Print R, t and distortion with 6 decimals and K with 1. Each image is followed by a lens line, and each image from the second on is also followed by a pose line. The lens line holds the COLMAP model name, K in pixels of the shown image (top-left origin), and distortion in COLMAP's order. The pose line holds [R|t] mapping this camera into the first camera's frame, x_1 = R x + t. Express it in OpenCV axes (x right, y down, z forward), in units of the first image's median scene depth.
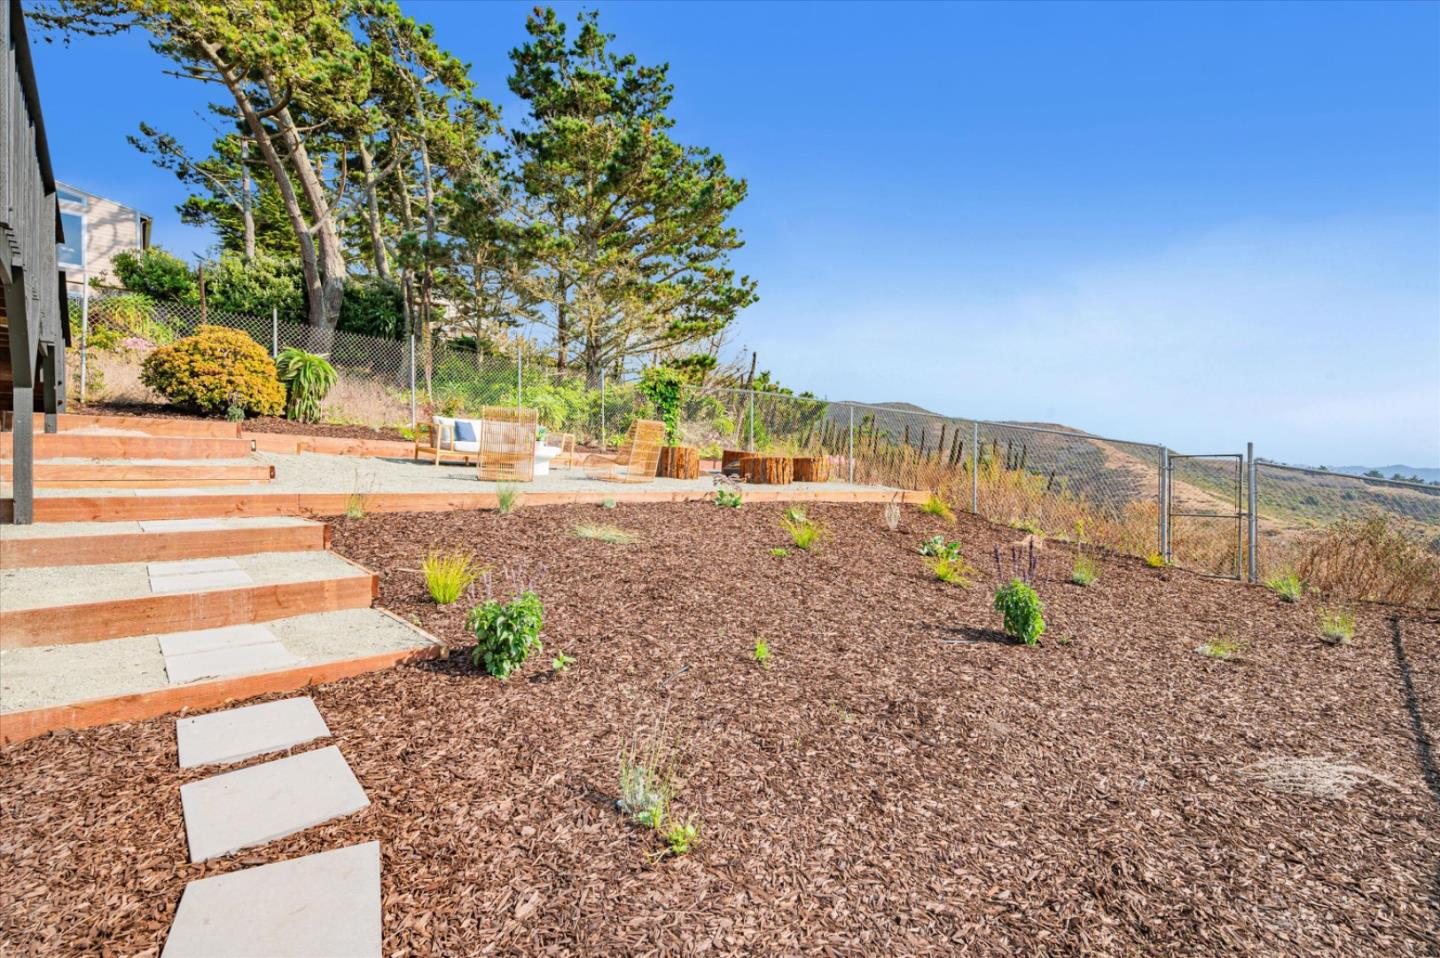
lens RADIAL K [[647.1, 0, 709.0], [0, 647.1, 476.1], [0, 0, 1]] dist [-0.001188, 0.000462]
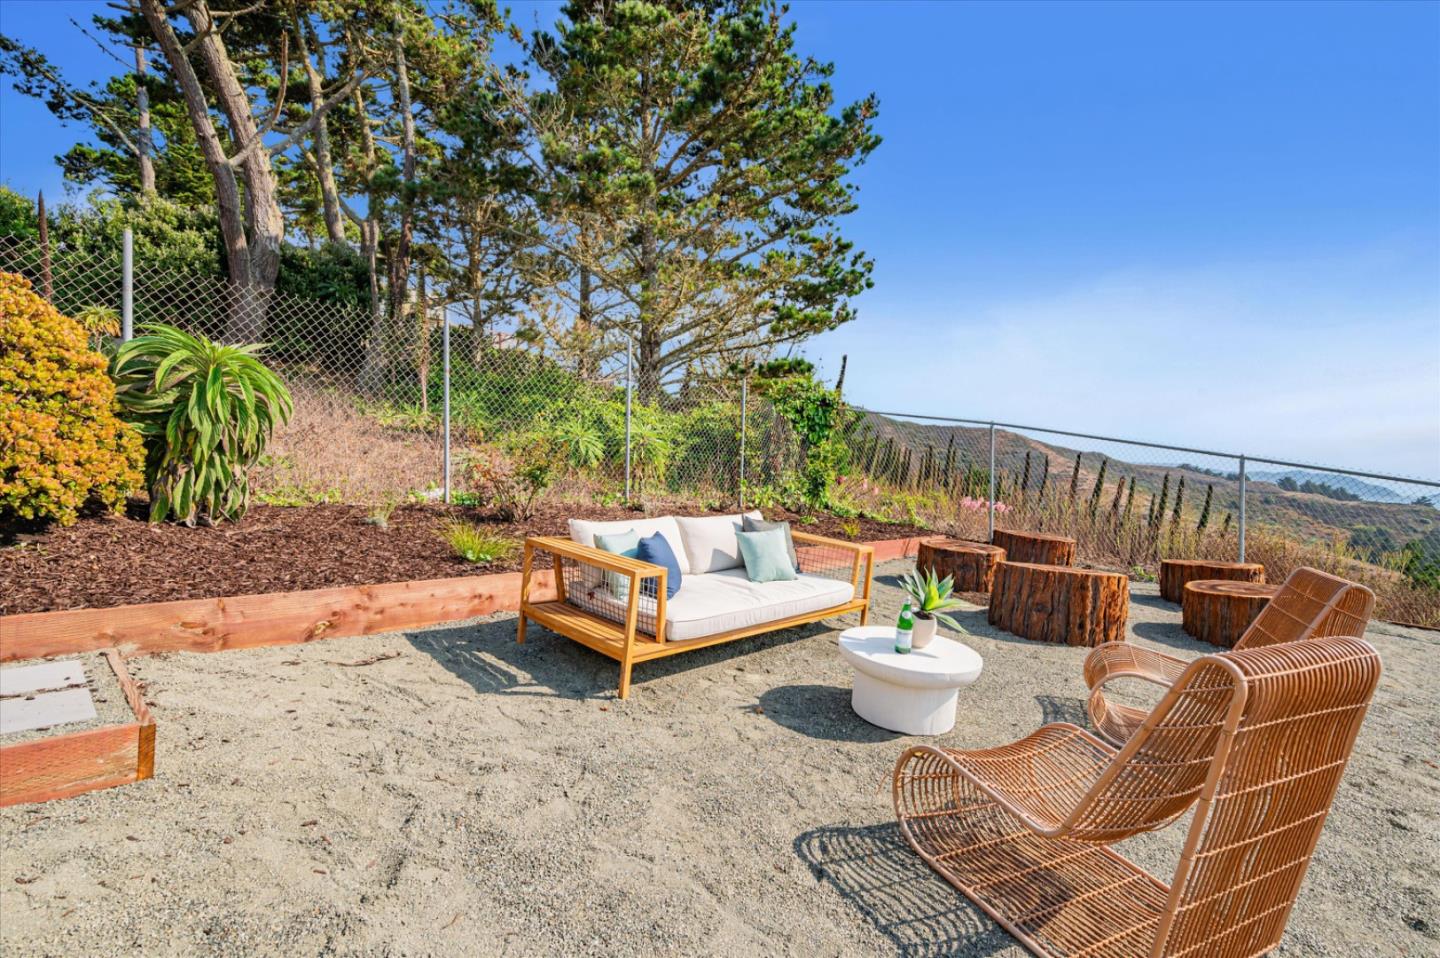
lens RADIAL K [[655.4, 0, 719.4], [0, 655.4, 479.2], [0, 0, 1]] dist [0.002077, -0.001395]
pose [[0.996279, 0.006471, 0.085939, -0.157778], [-0.006642, 0.999976, 0.001701, -0.049685], [-0.085926, -0.002265, 0.996299, 0.262146]]
